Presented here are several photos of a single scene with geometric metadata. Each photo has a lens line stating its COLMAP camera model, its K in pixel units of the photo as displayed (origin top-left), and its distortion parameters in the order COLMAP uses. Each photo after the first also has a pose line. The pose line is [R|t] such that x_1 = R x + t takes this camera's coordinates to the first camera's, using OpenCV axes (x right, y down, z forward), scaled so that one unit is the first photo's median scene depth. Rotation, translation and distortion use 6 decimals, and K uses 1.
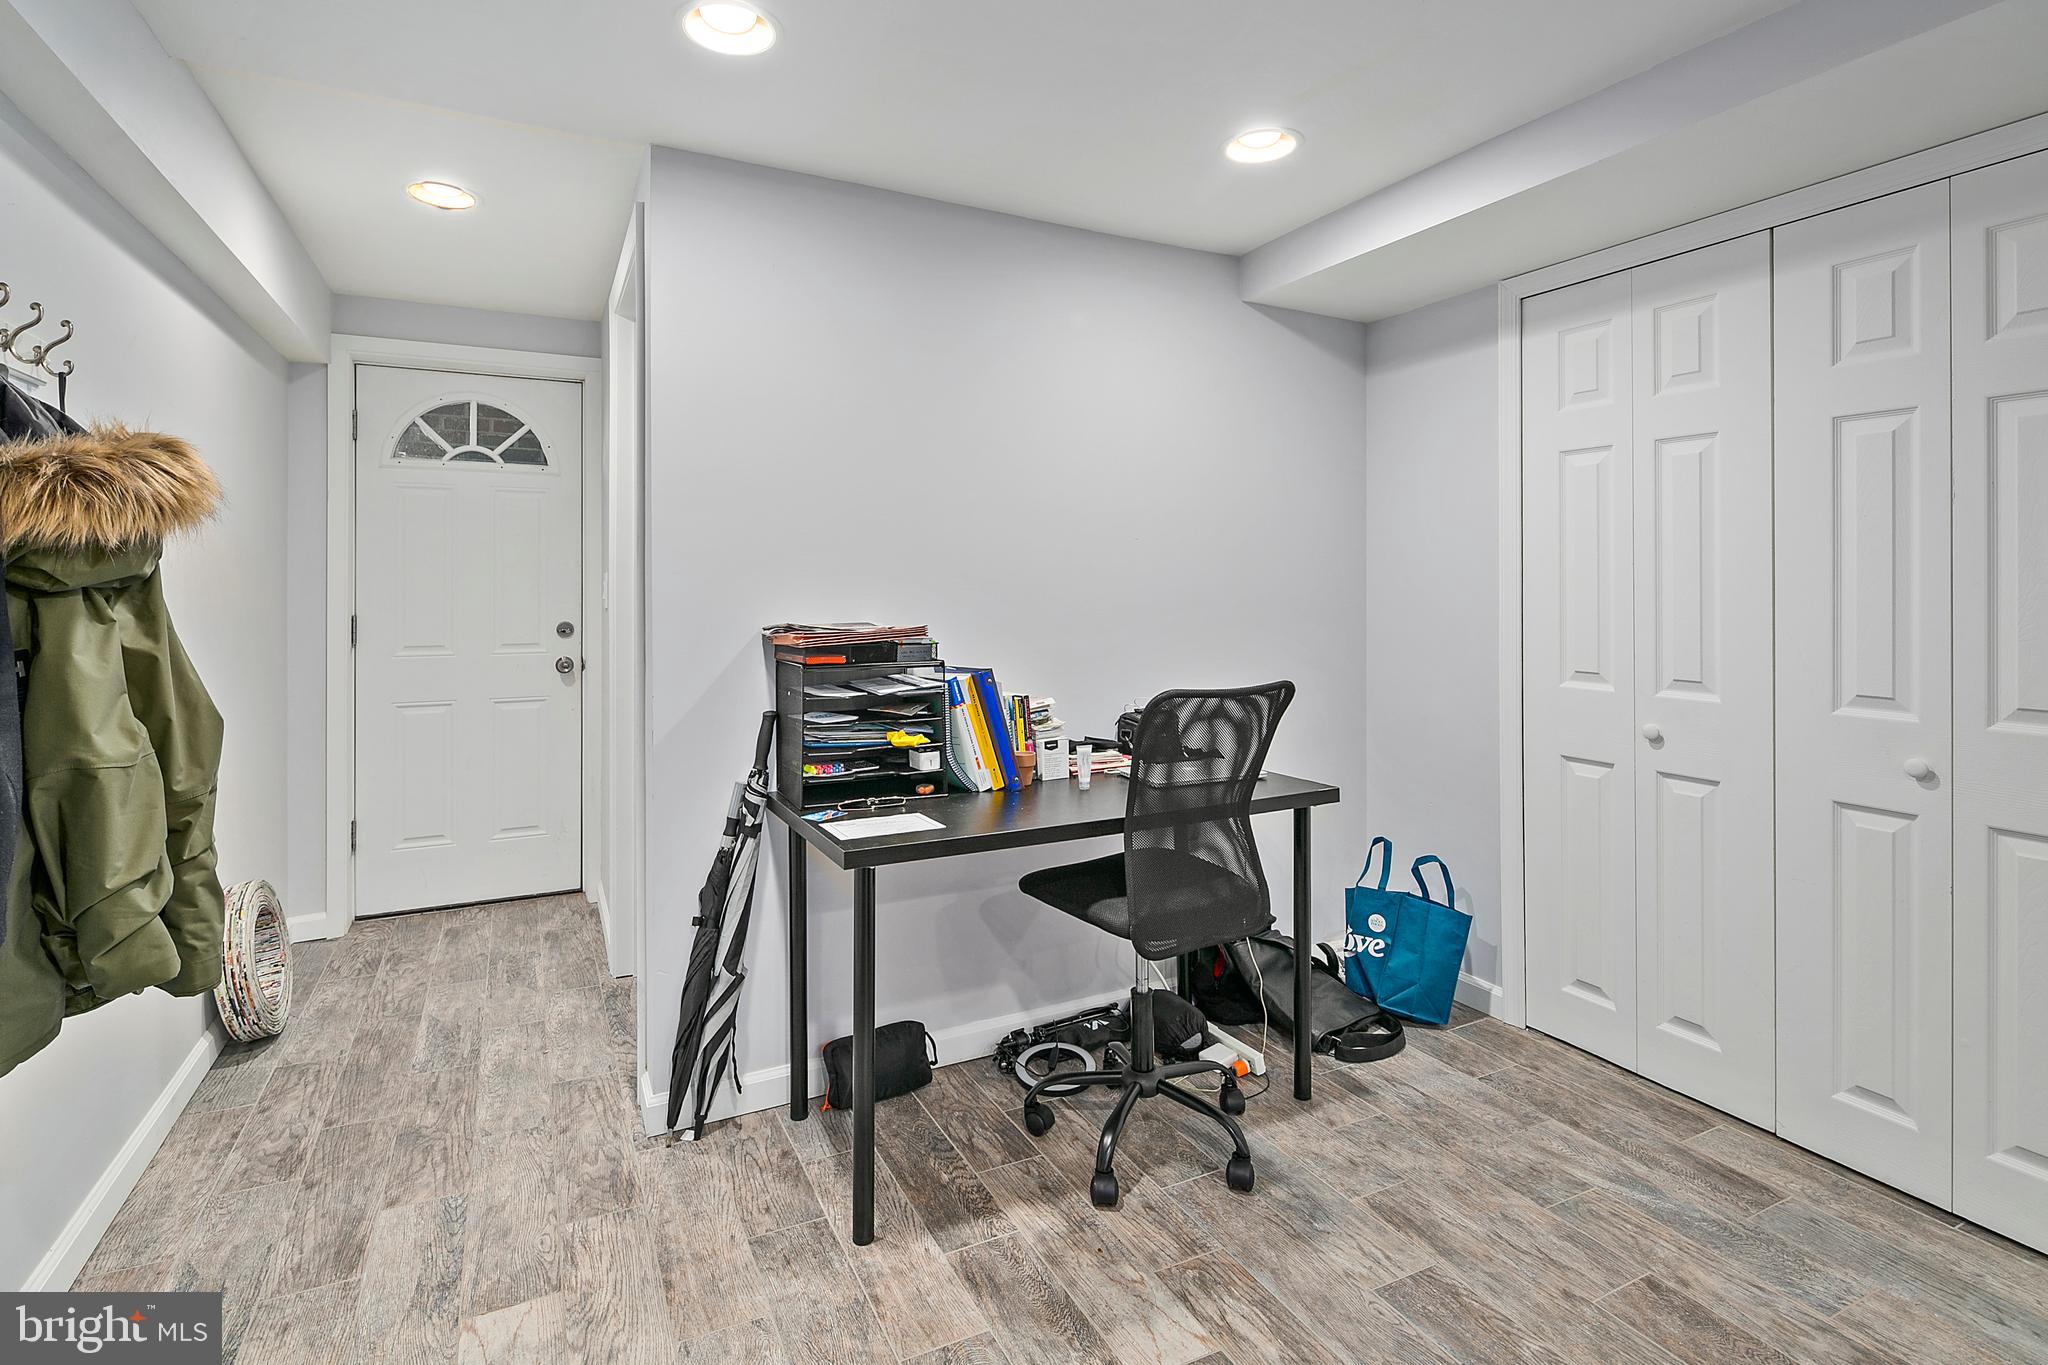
lens RADIAL K [[950.0, 0, 977.6], [0, 950.0, 576.4], [0, 0, 1]] dist [0.001651, -0.000609]
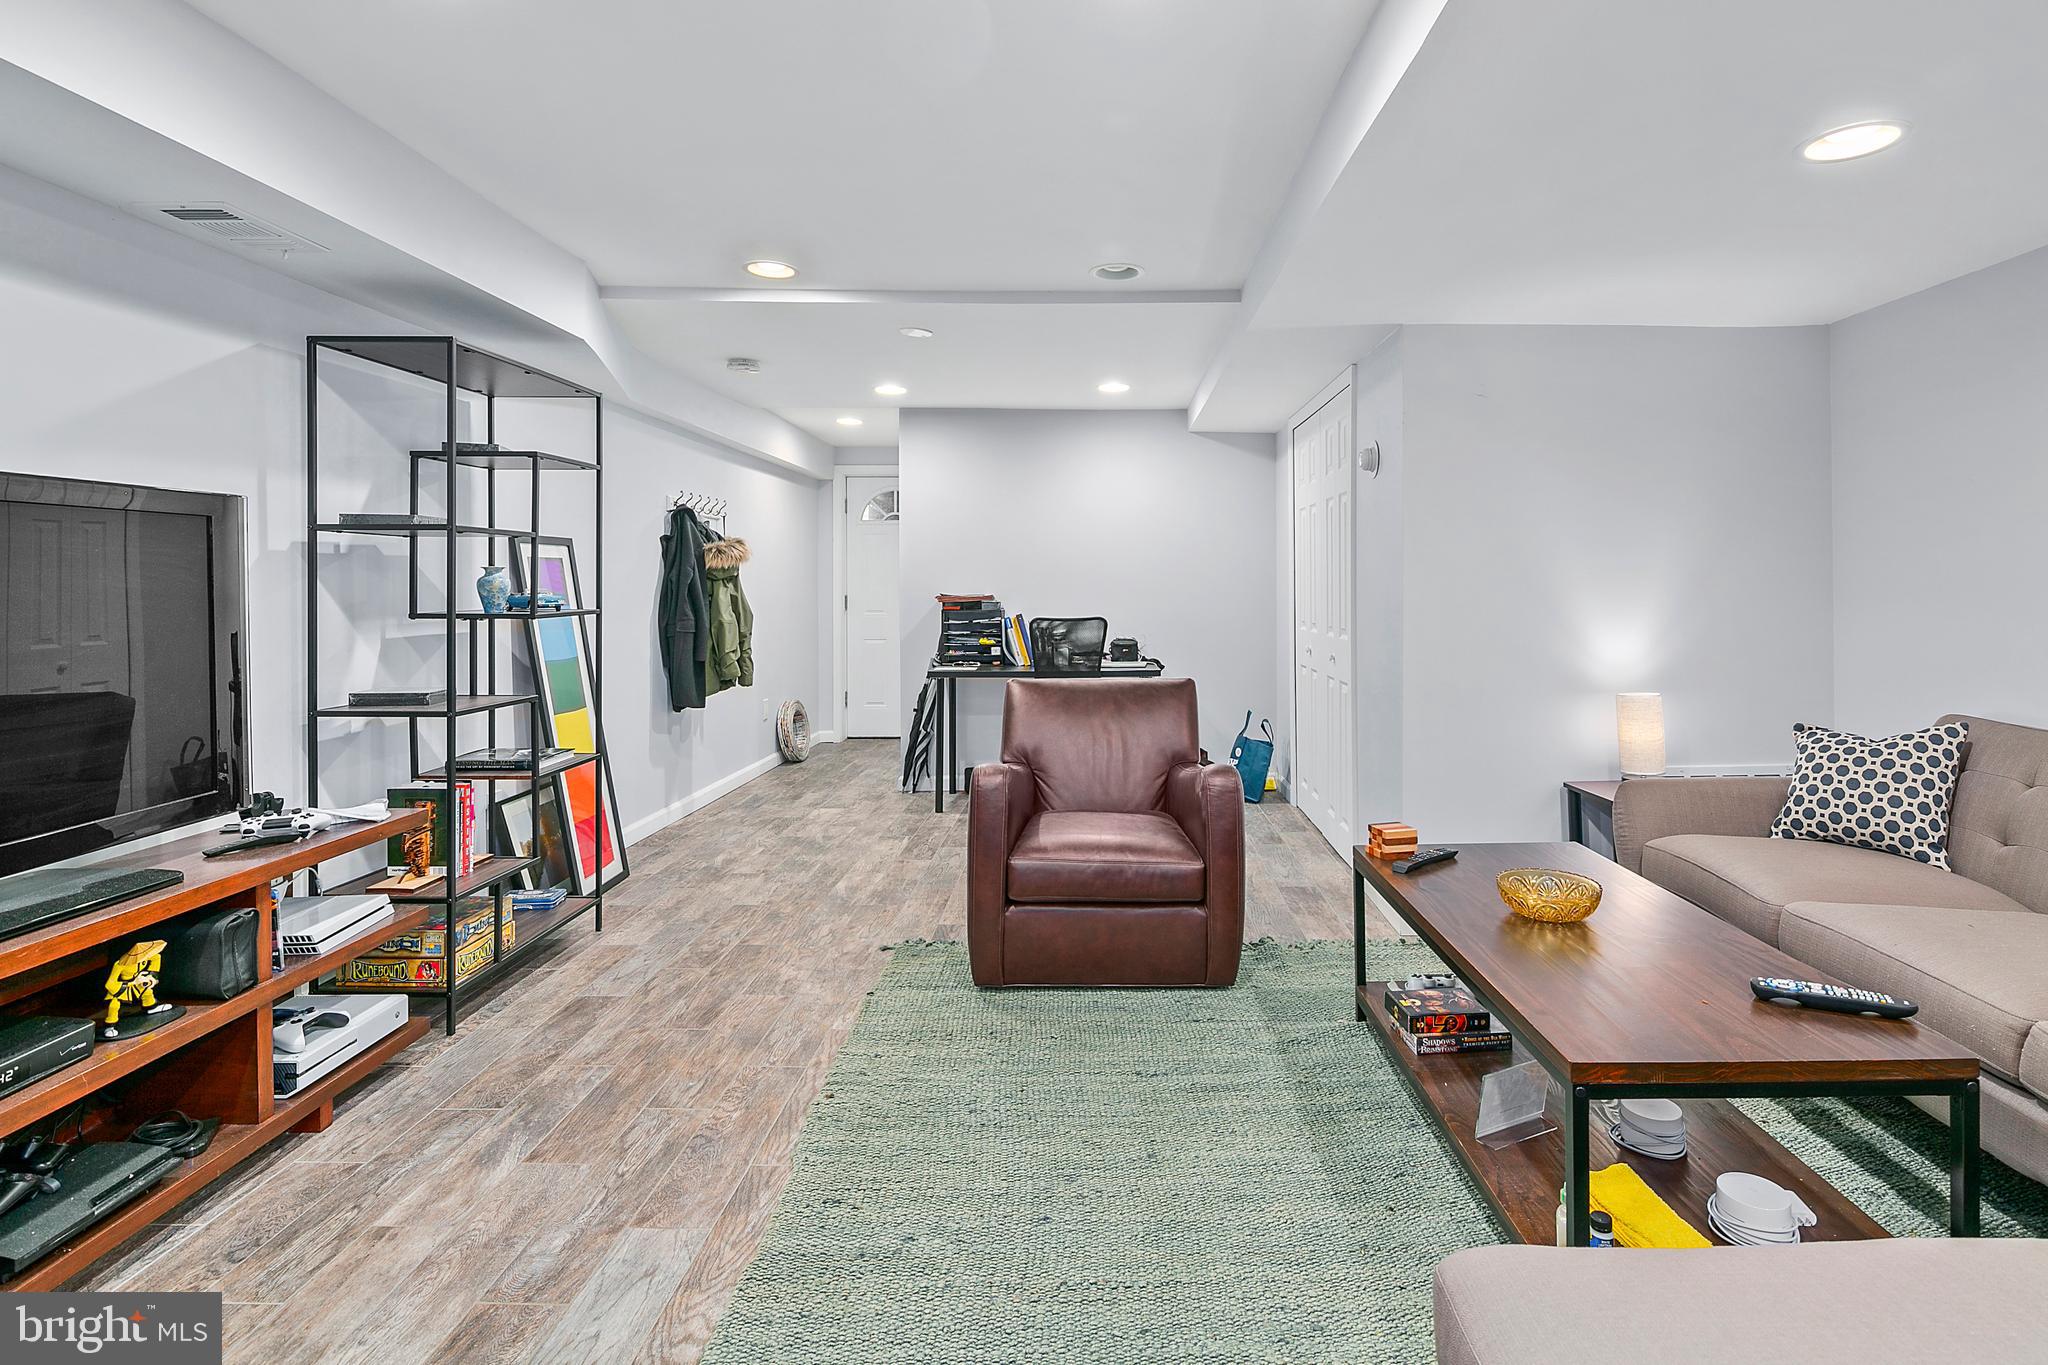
lens RADIAL K [[978.7, 0, 1099.5], [0, 978.7, 584.8], [0, 0, 1]] dist [0.002729, -0.000449]
pose [[0.896713, -0.000815, -0.442612, 0.962813], [0.005806, 0.999934, 0.009922, 0.002618], [0.442575, -0.011467, 0.896658, -0.830941]]
